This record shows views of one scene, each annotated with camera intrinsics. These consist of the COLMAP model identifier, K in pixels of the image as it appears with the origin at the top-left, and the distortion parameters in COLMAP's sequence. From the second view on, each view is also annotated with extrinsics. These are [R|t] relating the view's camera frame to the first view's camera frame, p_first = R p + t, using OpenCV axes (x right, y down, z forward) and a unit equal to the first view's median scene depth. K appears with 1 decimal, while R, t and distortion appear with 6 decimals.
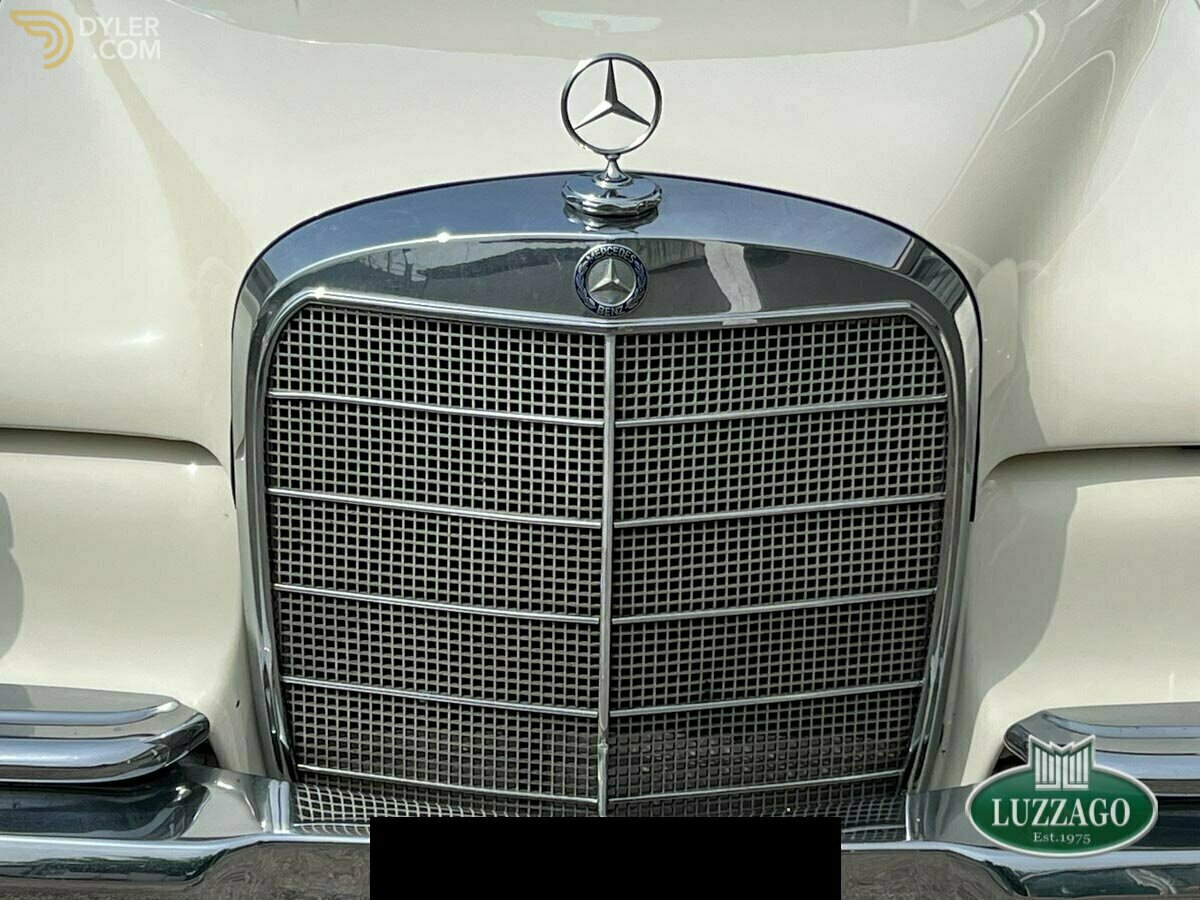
lens RADIAL K [[2424.2, 0, 600.0], [0, 2424.2, 450.0], [0, 0, 1]] dist [0.044287, 0.025866]
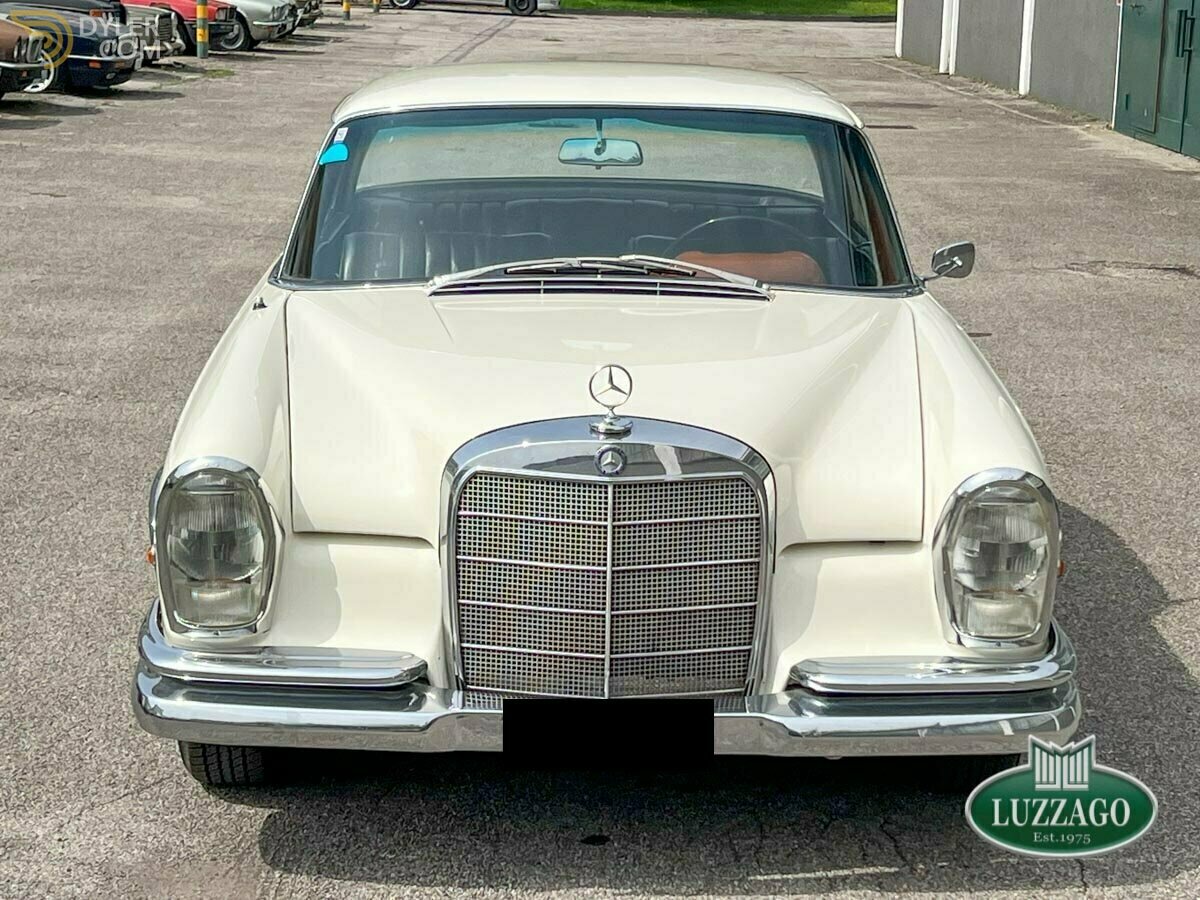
lens RADIAL K [[2424.2, 0, 600.0], [0, 2424.2, 450.0], [0, 0, 1]] dist [0.044287, 0.025866]
pose [[0.999974, 0.000754, 0.007240, -0.021537], [0.000175, 0.991850, -0.127411, 0.204834], [-0.007277, 0.127409, 0.991824, -1.235510]]
